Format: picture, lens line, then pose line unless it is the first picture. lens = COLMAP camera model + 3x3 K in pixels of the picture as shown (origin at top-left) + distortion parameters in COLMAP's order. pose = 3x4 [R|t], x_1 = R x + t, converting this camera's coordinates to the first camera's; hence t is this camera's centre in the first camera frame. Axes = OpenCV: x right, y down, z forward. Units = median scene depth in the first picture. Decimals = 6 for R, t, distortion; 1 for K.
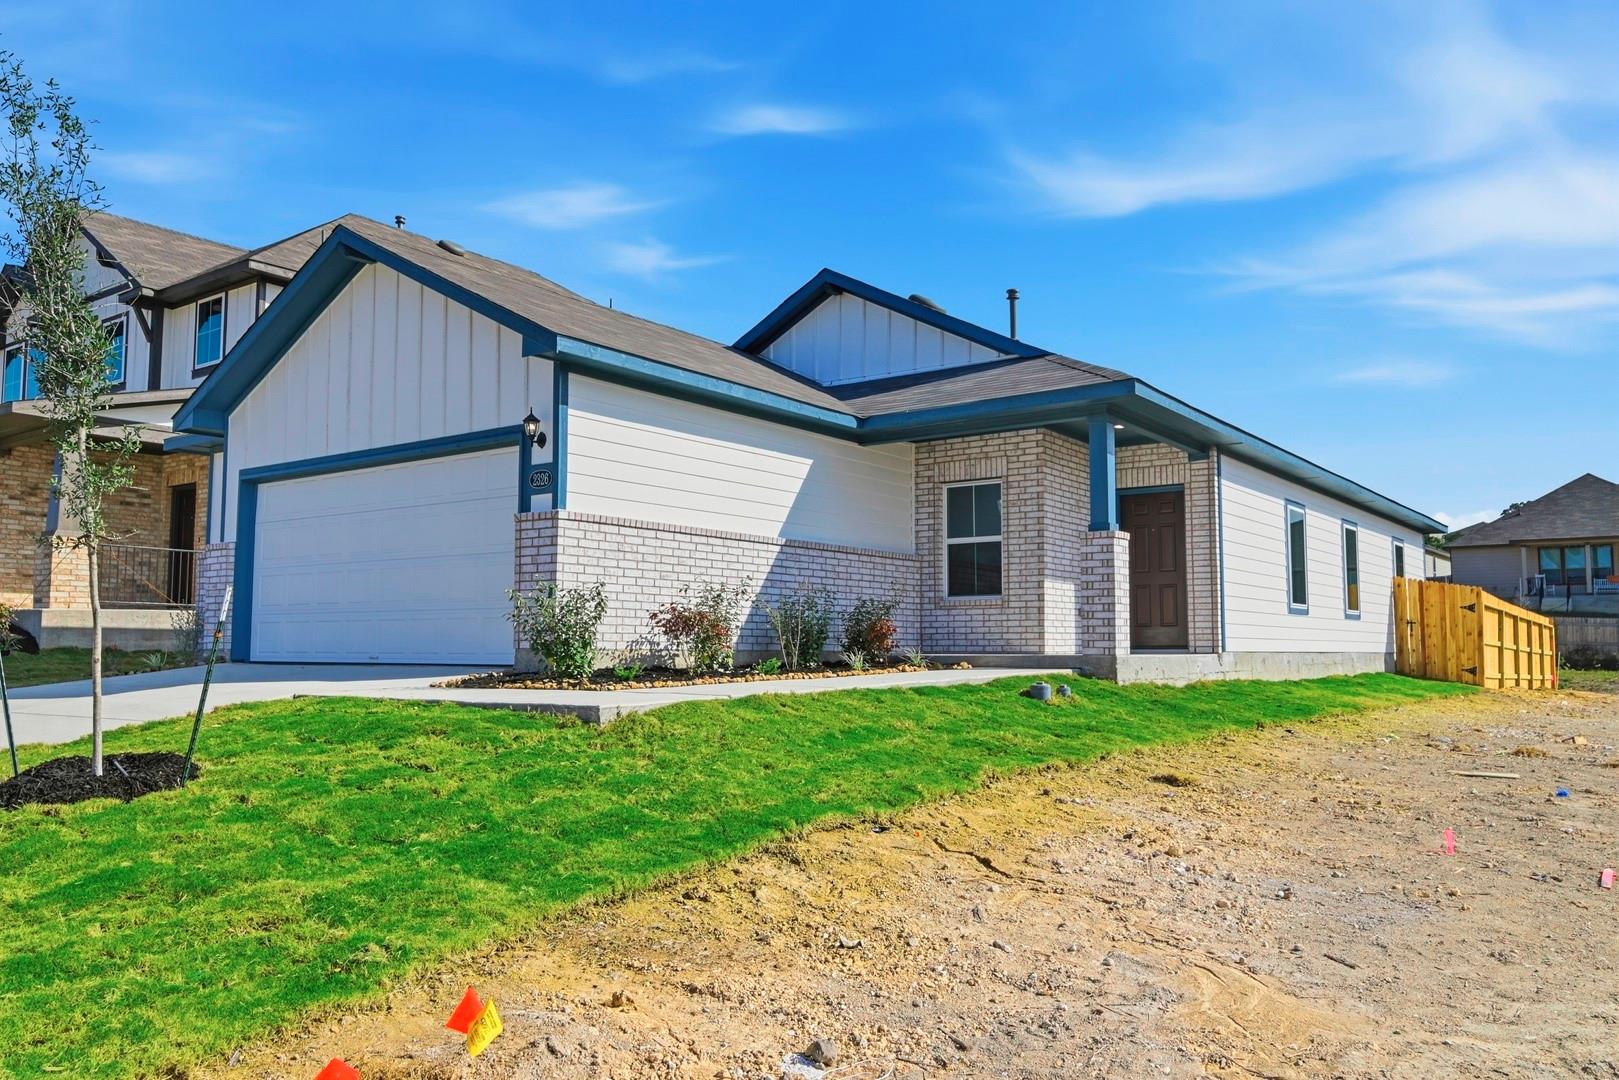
lens RADIAL K [[1217.0, 0, 808.1], [0, 1217.0, 543.9], [0, 0, 1]] dist [-0.001997, 0.000816]
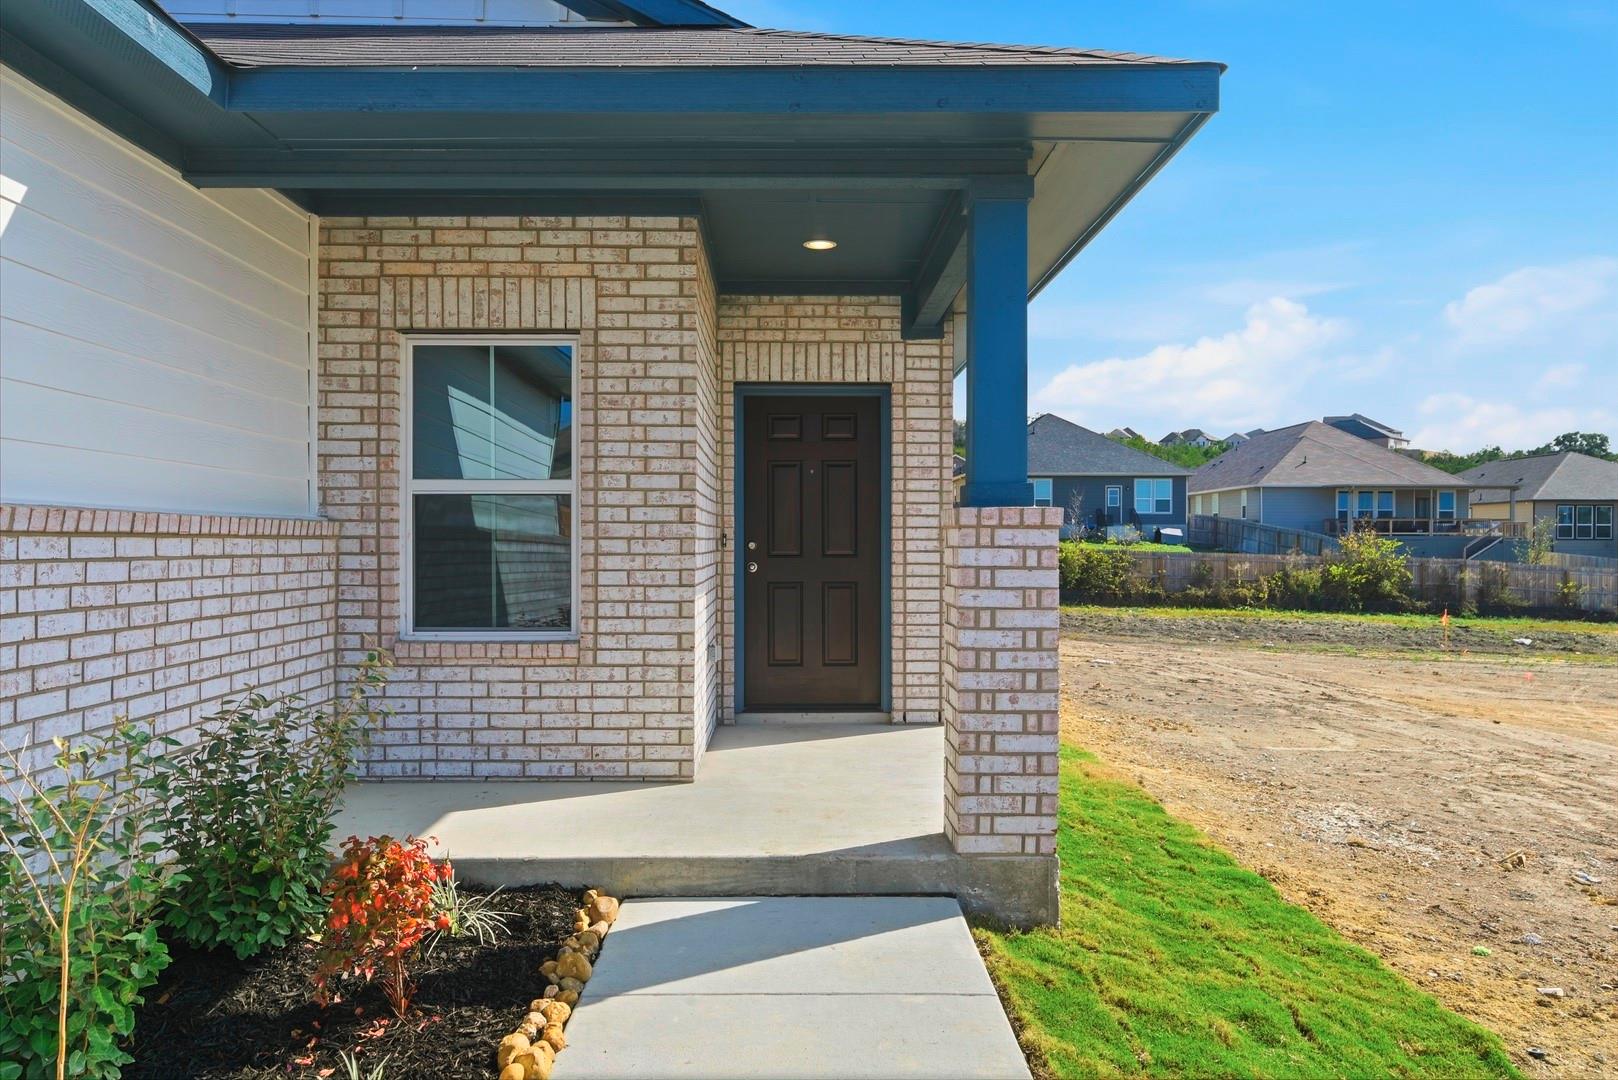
lens RADIAL K [[1216.3, 0, 808.5], [0, 1216.3, 547.2], [0, 0, 1]] dist [-0.001997, 0.000816]
pose [[0.793310, -0.004103, 0.608804, -0.020542], [-0.052574, 0.995780, 0.075218, -0.018850], [-0.606543, -0.091679, 0.789747, 0.635997]]
